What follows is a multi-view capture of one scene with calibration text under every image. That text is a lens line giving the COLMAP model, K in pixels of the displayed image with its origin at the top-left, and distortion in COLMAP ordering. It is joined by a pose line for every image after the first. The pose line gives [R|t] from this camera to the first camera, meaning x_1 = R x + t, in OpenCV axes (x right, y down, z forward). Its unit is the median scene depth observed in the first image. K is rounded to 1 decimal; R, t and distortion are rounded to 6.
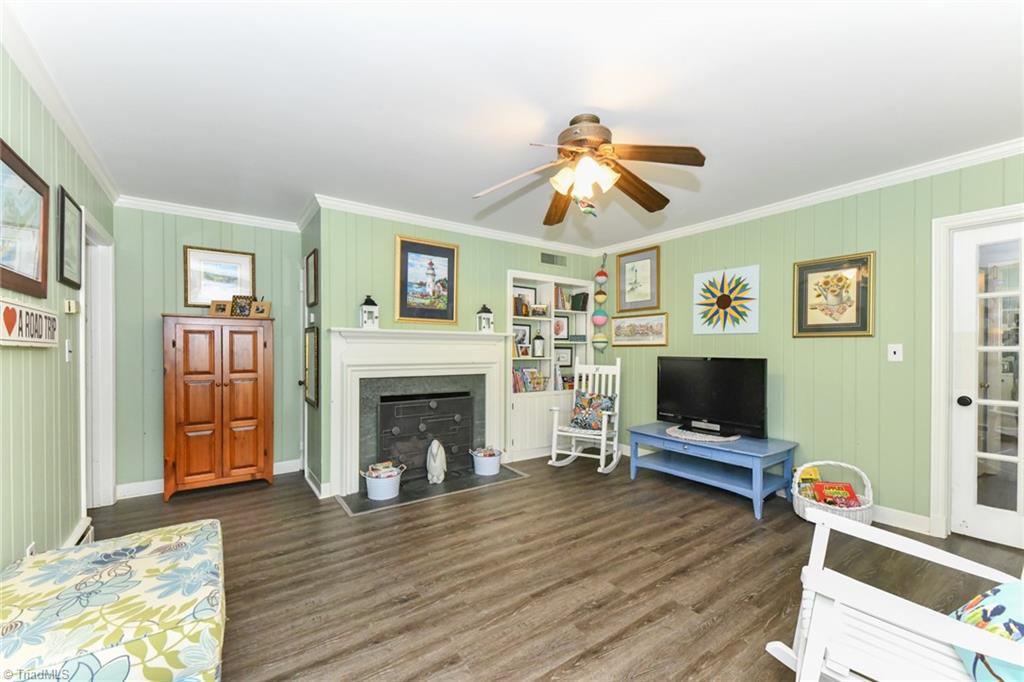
lens RADIAL K [[412.5, 0, 507.2], [0, 412.5, 354.1], [0, 0, 1]] dist [0.009746, -0.004797]
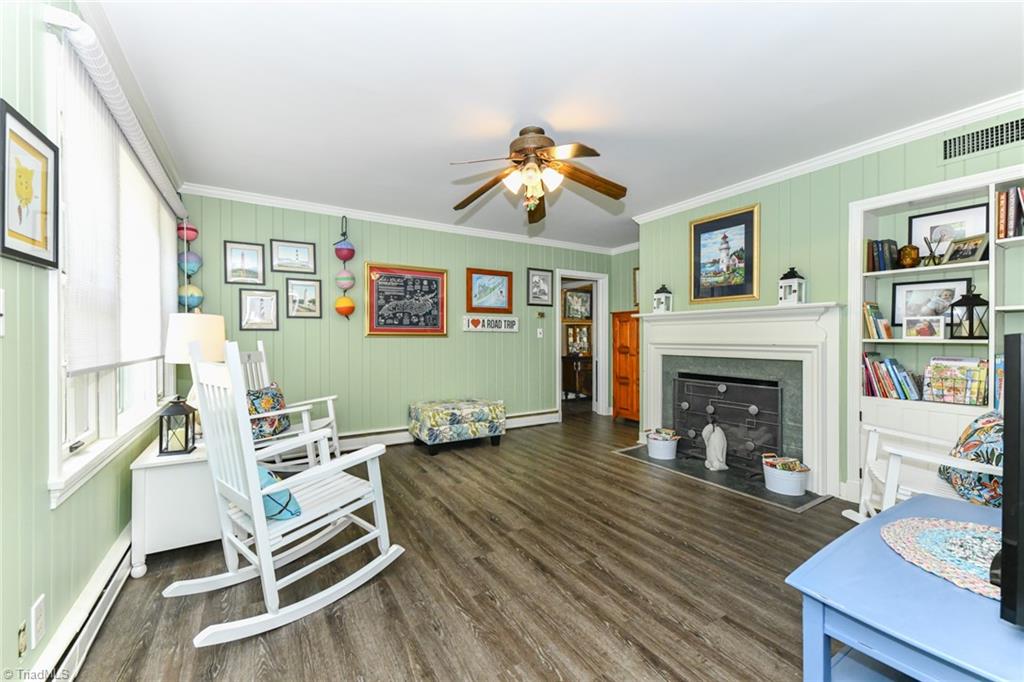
lens RADIAL K [[412.5, 0, 511.9], [0, 412.5, 339.6], [0, 0, 1]] dist [0.009746, -0.004797]
pose [[-0.067648, 0.001725, -0.997708, 0.812211], [-0.007673, 0.999968, 0.002249, 0.014571], [0.997680, 0.007808, -0.067632, 0.605342]]
